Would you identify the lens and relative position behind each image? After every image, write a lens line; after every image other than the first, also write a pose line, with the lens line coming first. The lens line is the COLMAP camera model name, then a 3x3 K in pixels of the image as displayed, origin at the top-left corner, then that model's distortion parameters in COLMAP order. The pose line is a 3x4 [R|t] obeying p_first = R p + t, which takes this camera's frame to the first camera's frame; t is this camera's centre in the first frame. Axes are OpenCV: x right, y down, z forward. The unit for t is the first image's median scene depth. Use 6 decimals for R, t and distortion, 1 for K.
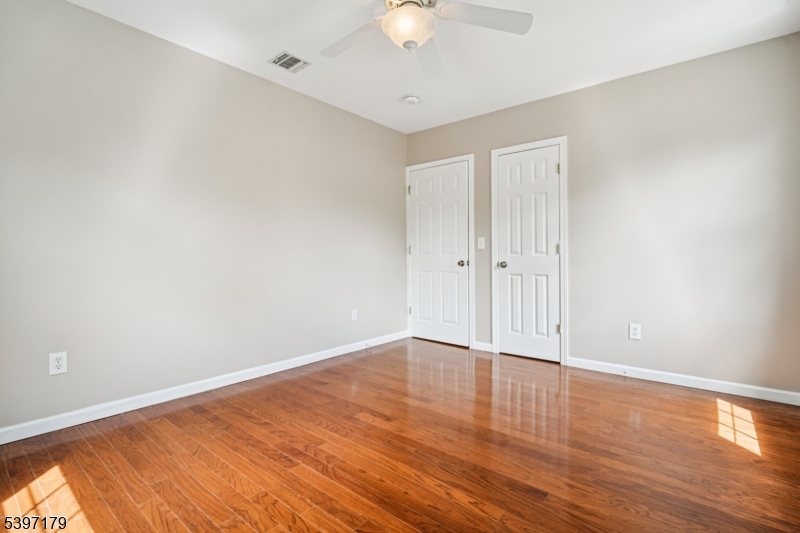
lens RADIAL K [[373.3, 0, 402.6], [0, 373.3, 259.0], [0, 0, 1]] dist [0.001549, -0.000107]
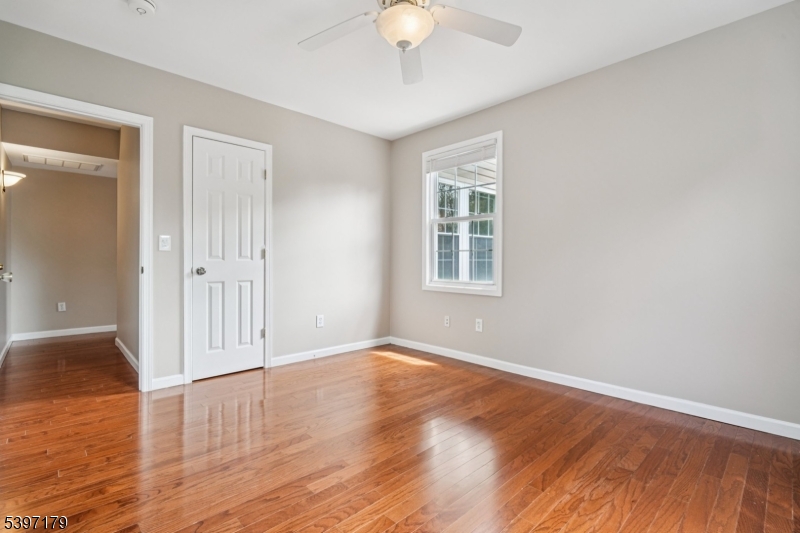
lens RADIAL K [[373.3, 0, 402.6], [0, 373.3, 259.0], [0, 0, 1]] dist [0.001549, -0.000107]
pose [[0.120620, 0.010089, 0.992647, -0.542127], [0.002184, 0.999943, -0.010428, -0.001864], [-0.992696, 0.003426, 0.120591, 0.512662]]
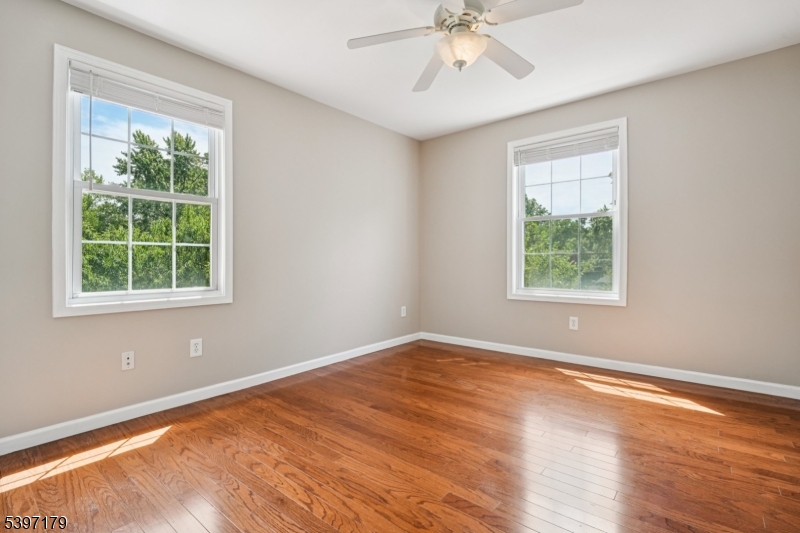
lens RADIAL K [[377.6, 0, 403.5], [0, 377.6, 254.0], [0, 0, 1]] dist [0.003239, -0.000257]
pose [[-0.999984, 0.005695, 0.000257, 0.108528], [0.005692, 0.999947, -0.008612, -0.008847], [-0.000306, -0.008610, -0.999963, 1.211872]]
